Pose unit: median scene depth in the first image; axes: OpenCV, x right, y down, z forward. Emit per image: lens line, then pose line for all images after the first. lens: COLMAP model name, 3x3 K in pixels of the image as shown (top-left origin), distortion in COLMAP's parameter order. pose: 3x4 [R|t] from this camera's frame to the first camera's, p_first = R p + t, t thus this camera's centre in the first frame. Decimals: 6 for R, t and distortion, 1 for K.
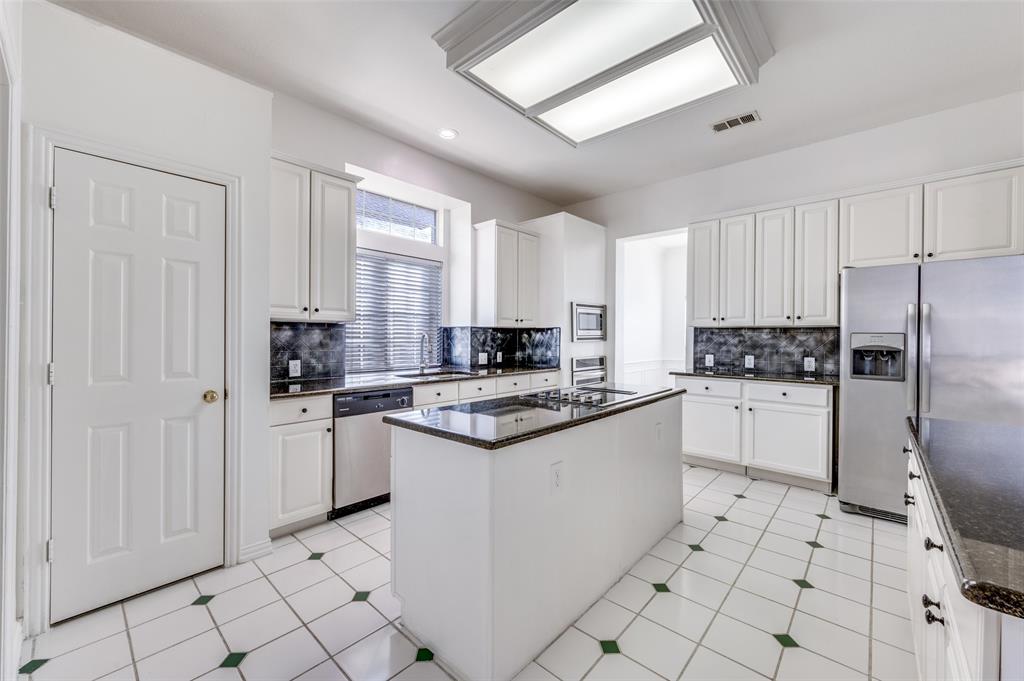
lens RADIAL K [[403.5, 0, 512.0], [0, 403.5, 340.5], [0, 0, 1]] dist [-0.003479, 0.000405]
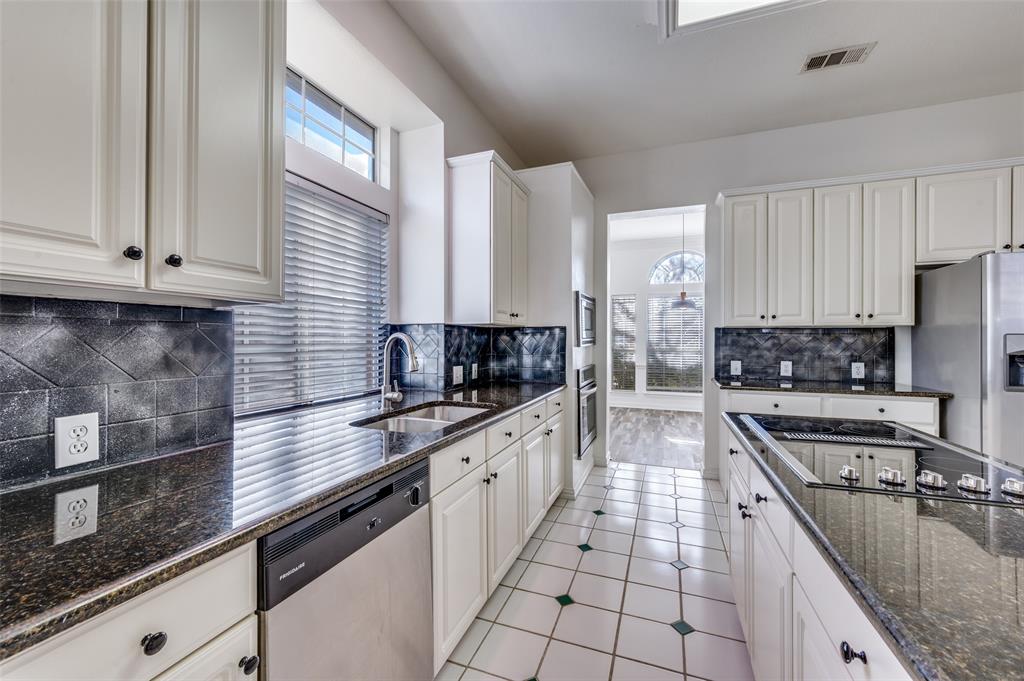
lens RADIAL K [[403.5, 0, 512.0], [0, 403.5, 340.5], [0, 0, 1]] dist [-0.003479, 0.000405]
pose [[0.932372, -0.004811, 0.361468, -0.238088], [0.006769, 0.999968, -0.004151, -0.006188], [-0.361437, 0.006317, 0.932375, 0.412150]]
